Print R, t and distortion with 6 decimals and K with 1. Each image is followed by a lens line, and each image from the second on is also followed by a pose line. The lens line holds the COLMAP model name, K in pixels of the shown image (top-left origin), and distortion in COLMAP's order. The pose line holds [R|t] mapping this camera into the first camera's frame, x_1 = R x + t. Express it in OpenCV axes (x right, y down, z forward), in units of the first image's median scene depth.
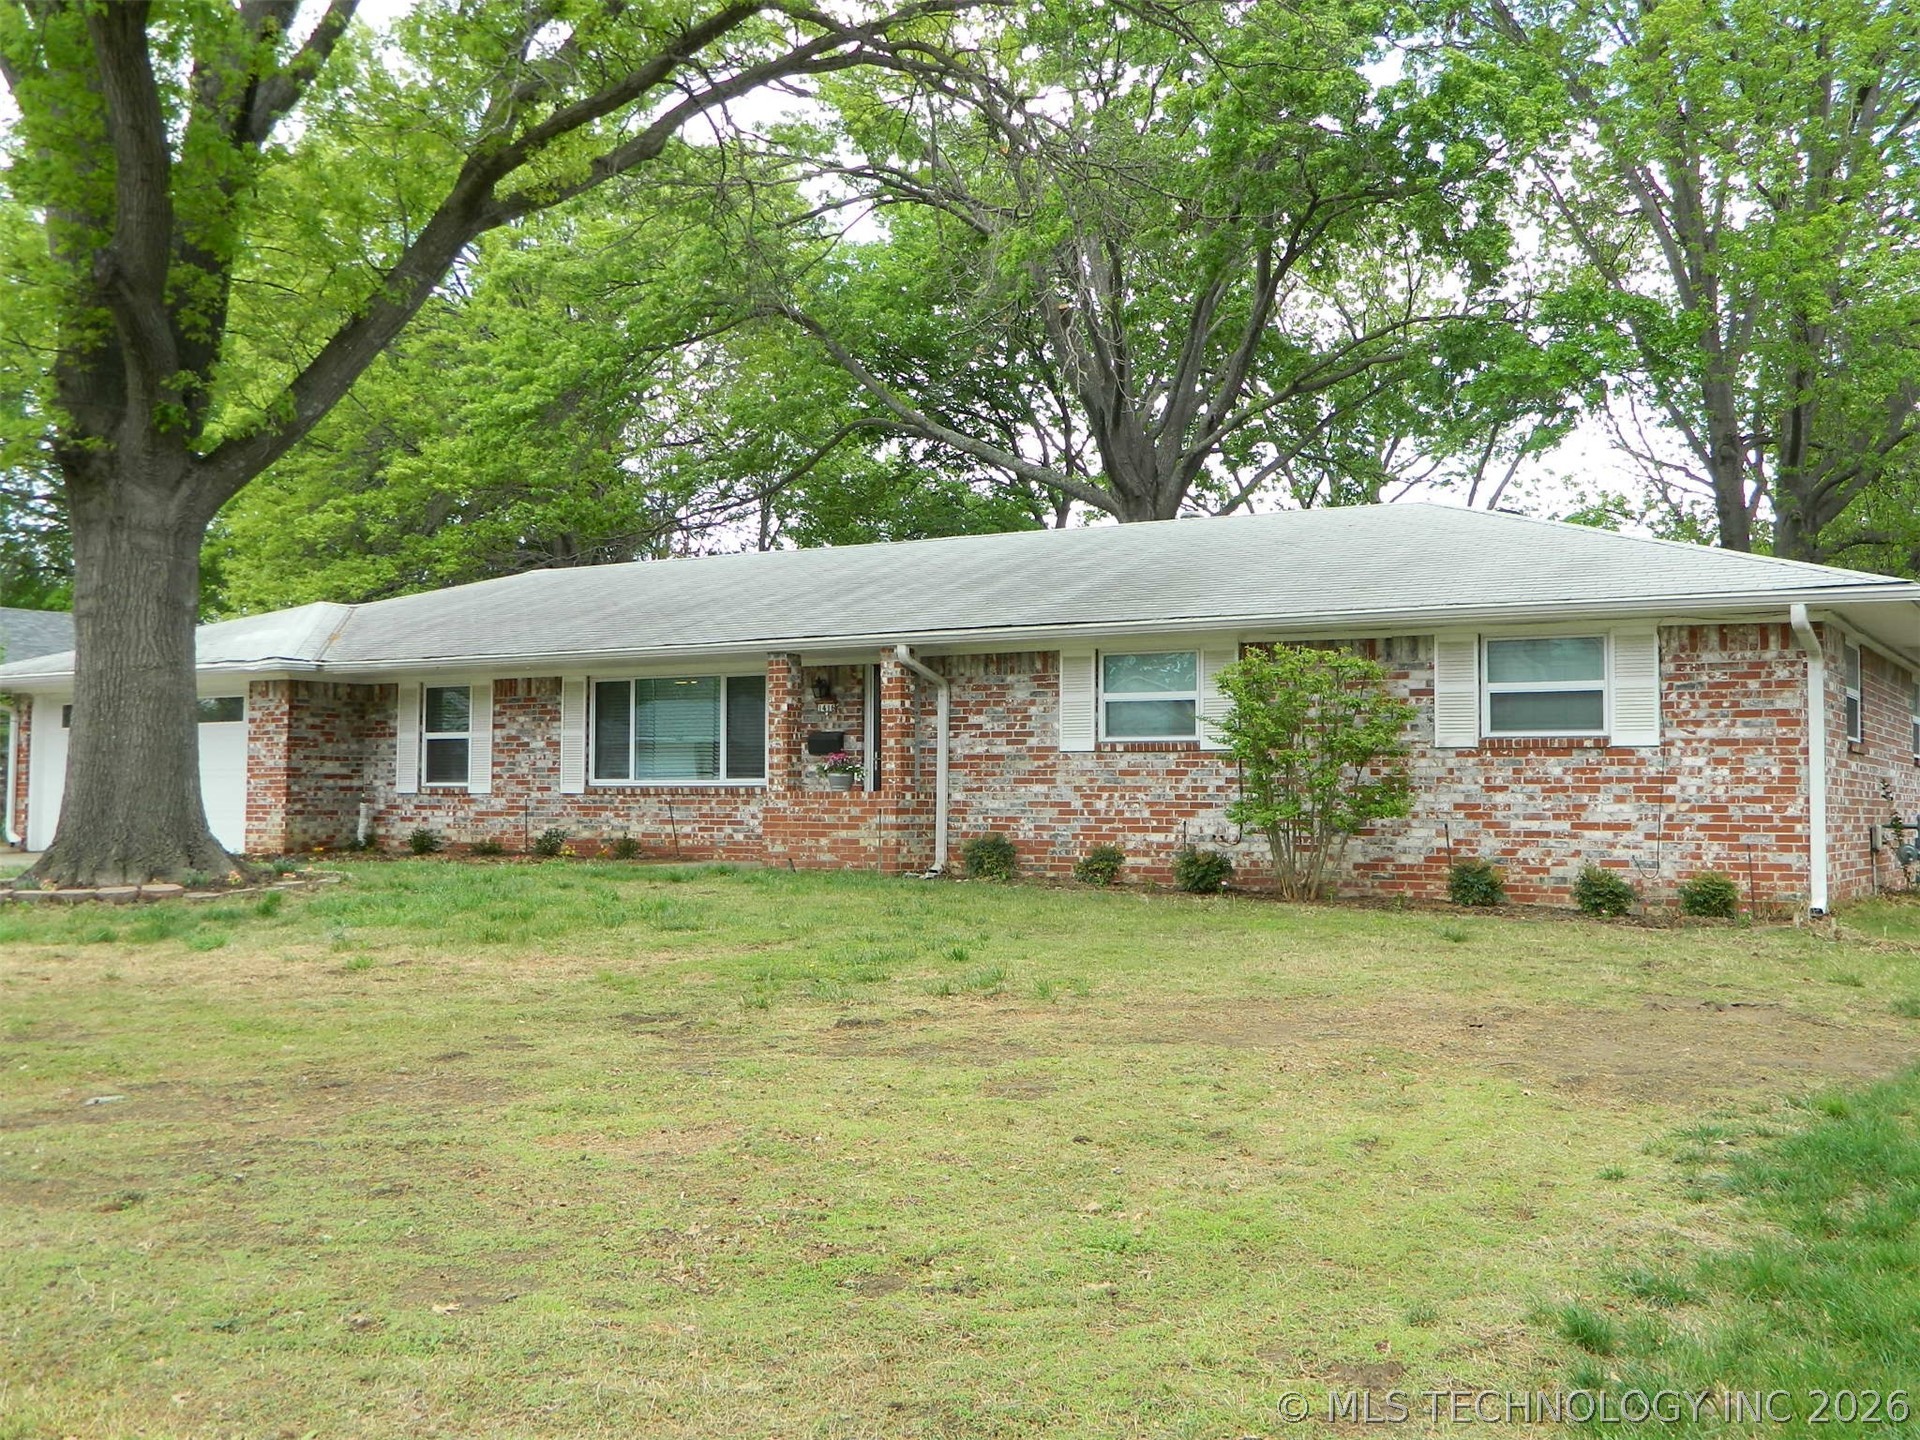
lens RADIAL K [[1964.9, 0, 960.0], [0, 1964.9, 720.0], [0, 0, 1]] dist [-0.015941, -0.001237]
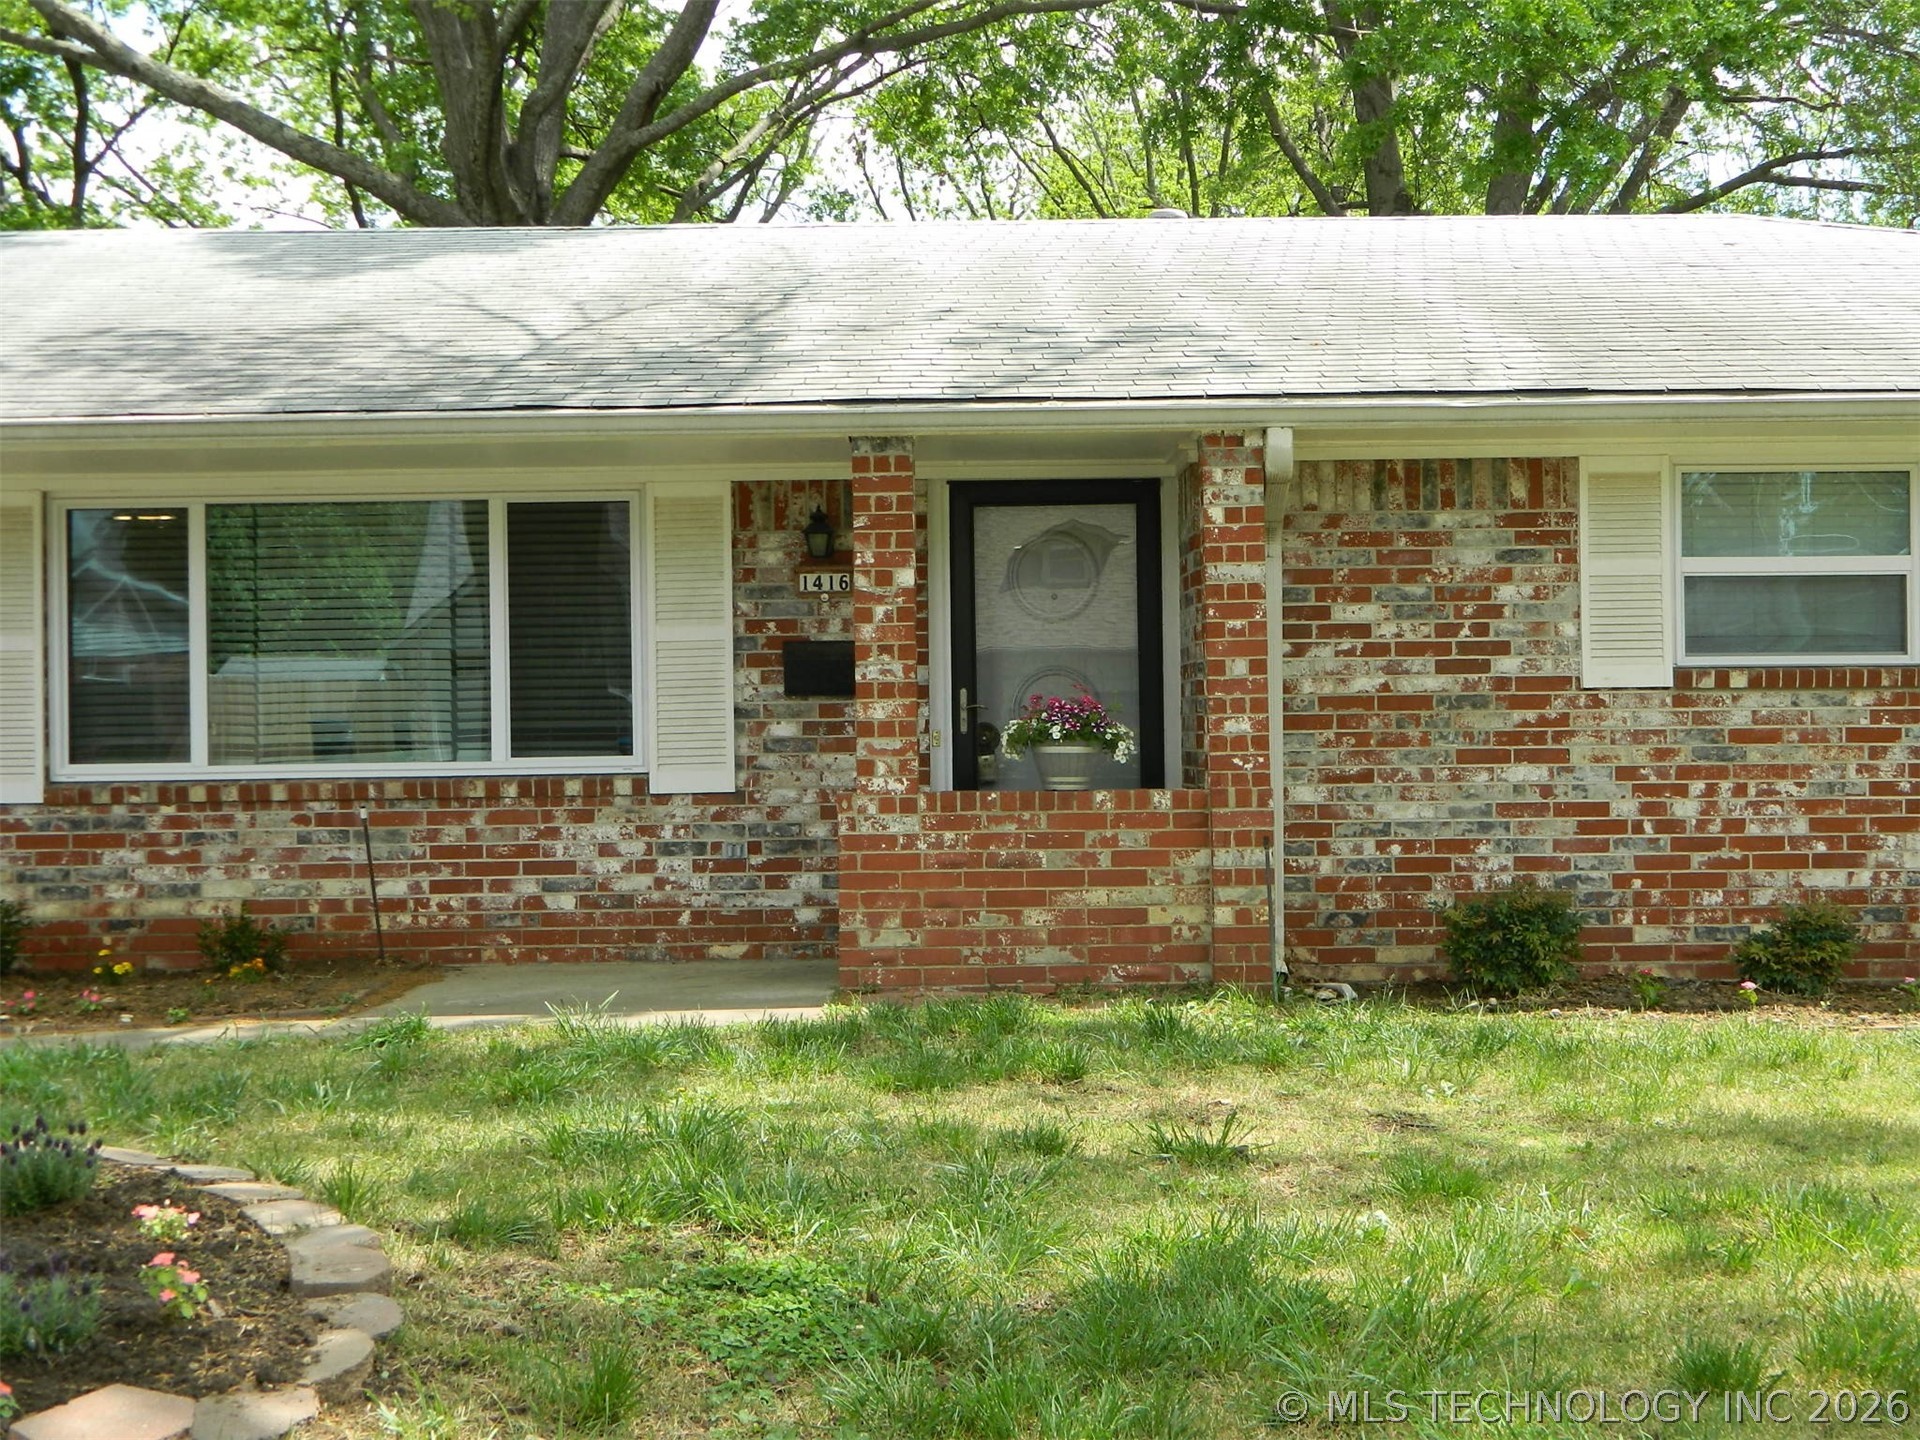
lens RADIAL K [[2604.1, 0, 960.0], [0, 2604.1, 720.0], [0, 0, 1]] dist [0.065003, 0.019567]
pose [[0.840102, -0.012466, 0.542284, -0.372308], [-0.007001, 0.999403, 0.033821, 0.004265], [-0.542383, -0.032210, 0.839514, 0.573605]]
